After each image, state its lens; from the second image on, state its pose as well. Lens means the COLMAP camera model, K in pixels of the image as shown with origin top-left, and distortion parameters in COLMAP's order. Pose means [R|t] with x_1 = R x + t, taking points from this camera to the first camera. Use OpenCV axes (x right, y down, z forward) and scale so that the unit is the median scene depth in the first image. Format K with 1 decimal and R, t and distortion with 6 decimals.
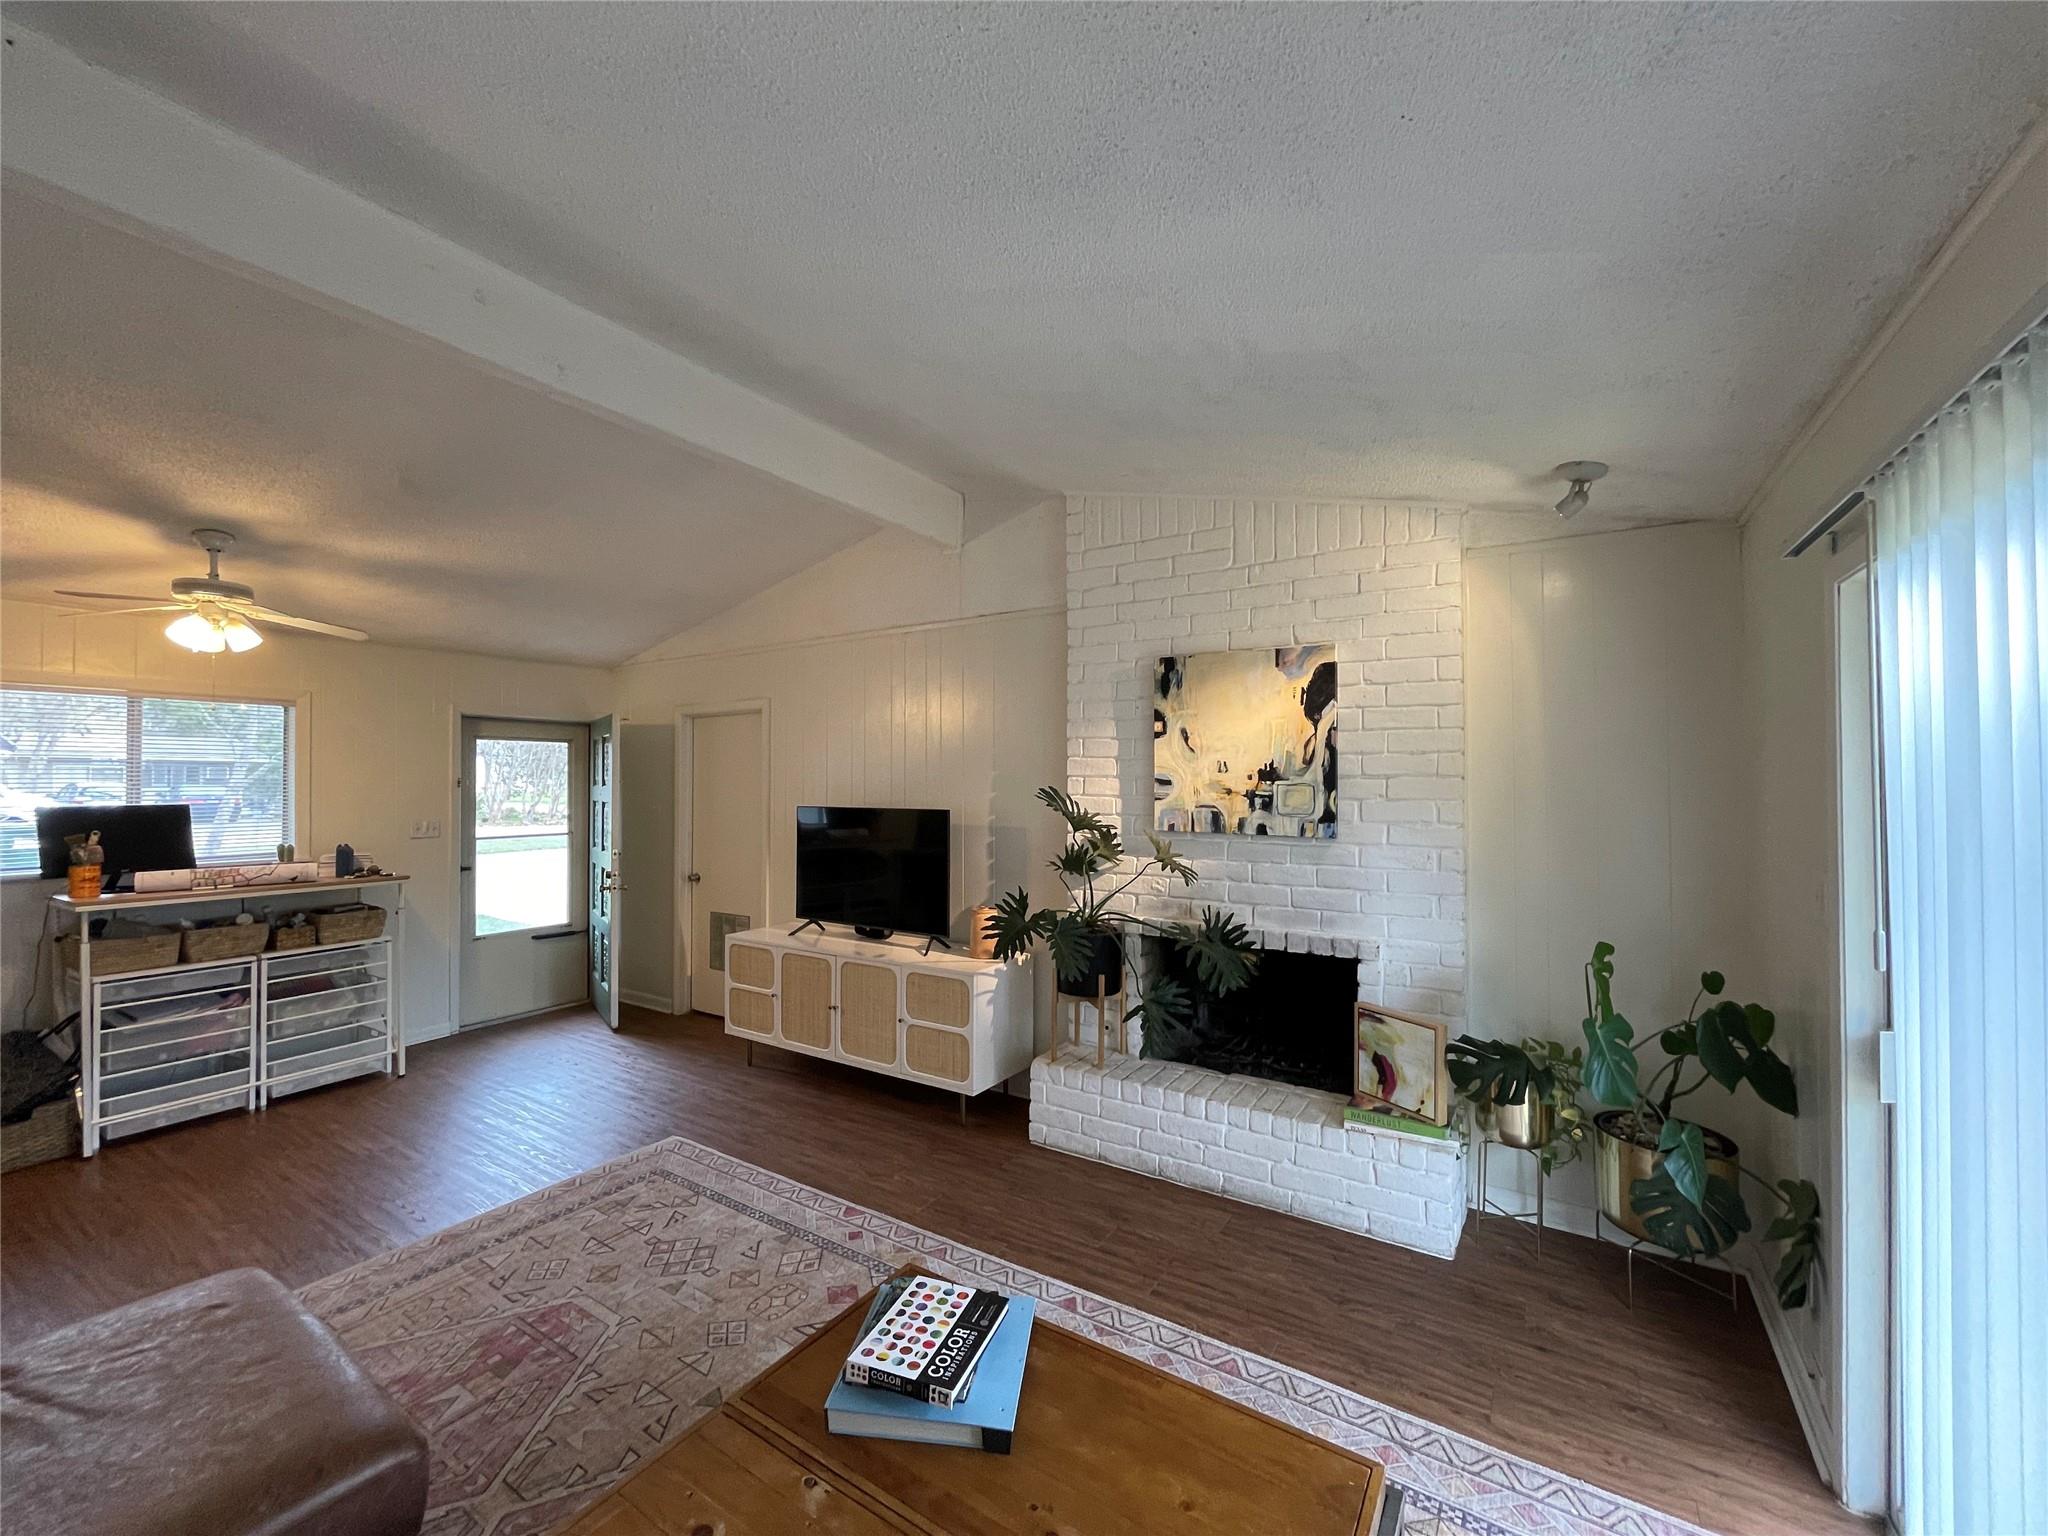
lens RADIAL K [[823.9, 0, 1012.5], [0, 823.9, 770.6], [0, 0, 1]] dist [0.001387, 0.000184]
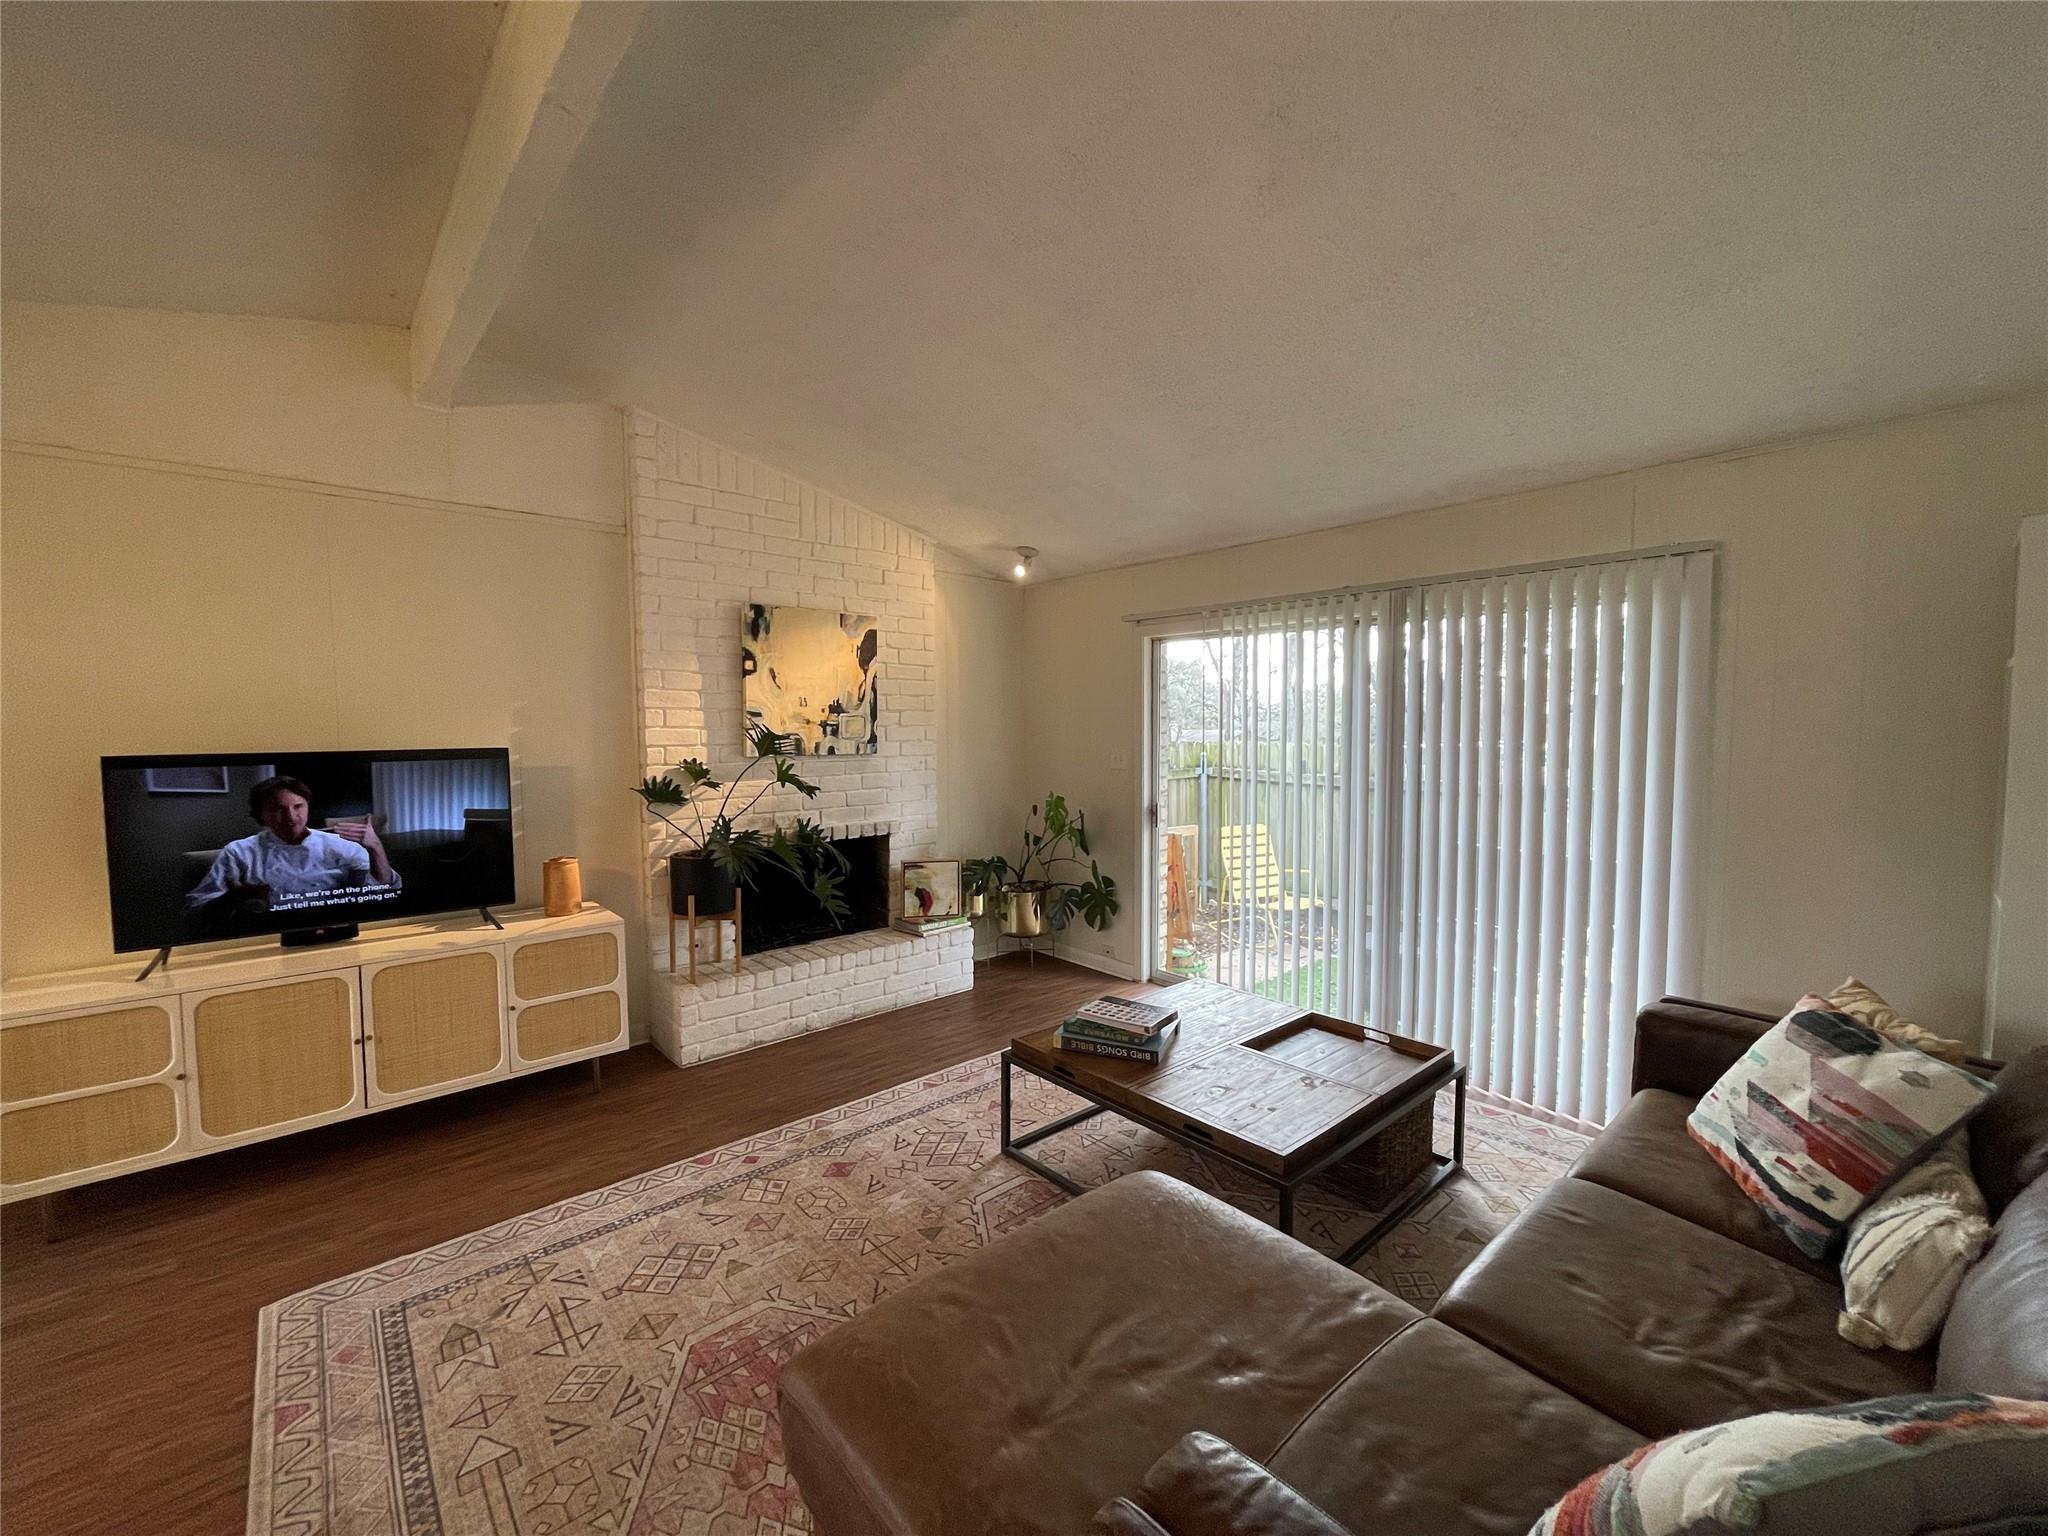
lens RADIAL K [[824.6, 0, 1020.6], [0, 824.6, 766.6], [0, 0, 1]] dist [0.000337, 0.000248]
pose [[0.270545, -0.053539, 0.961217, -0.880775], [-0.008593, 0.998278, 0.058021, 0.018340], [-0.962669, -0.023957, 0.269619, 0.354950]]
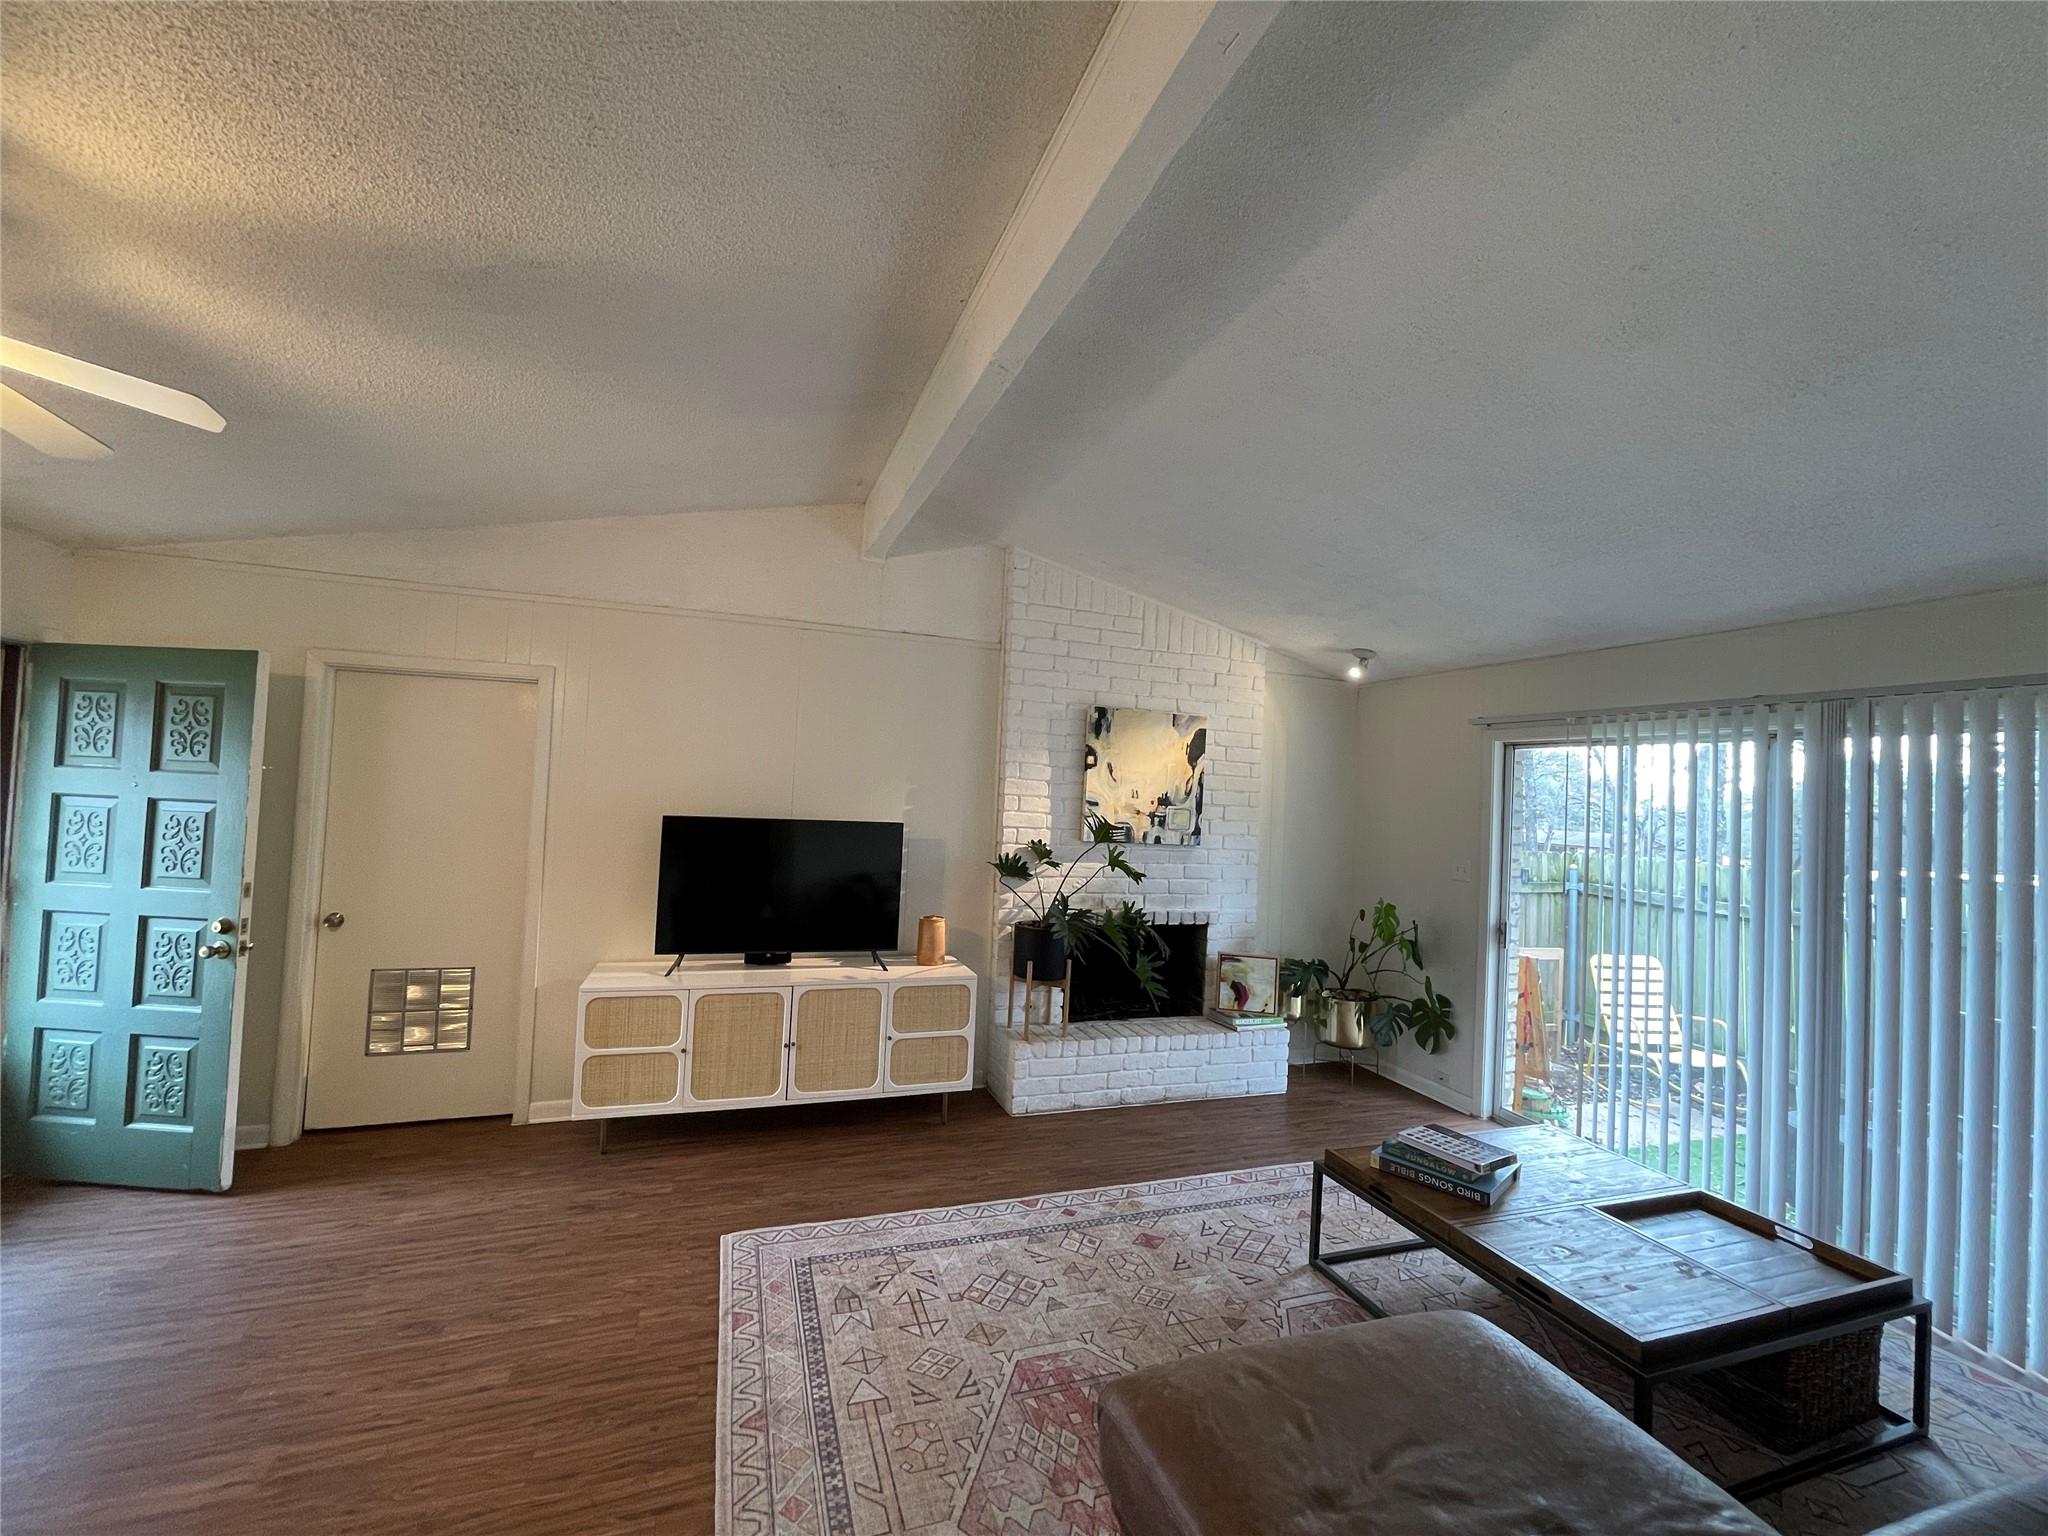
lens RADIAL K [[825.9, 0, 1019.9], [0, 825.9, 764.5], [0, 0, 1]] dist [0.001751, -0.000863]
pose [[0.609690, 0.057784, 0.790531, -0.967740], [-0.058115, 0.997914, -0.028122, -0.004132], [-0.790507, -0.028796, 0.611776, 0.325667]]
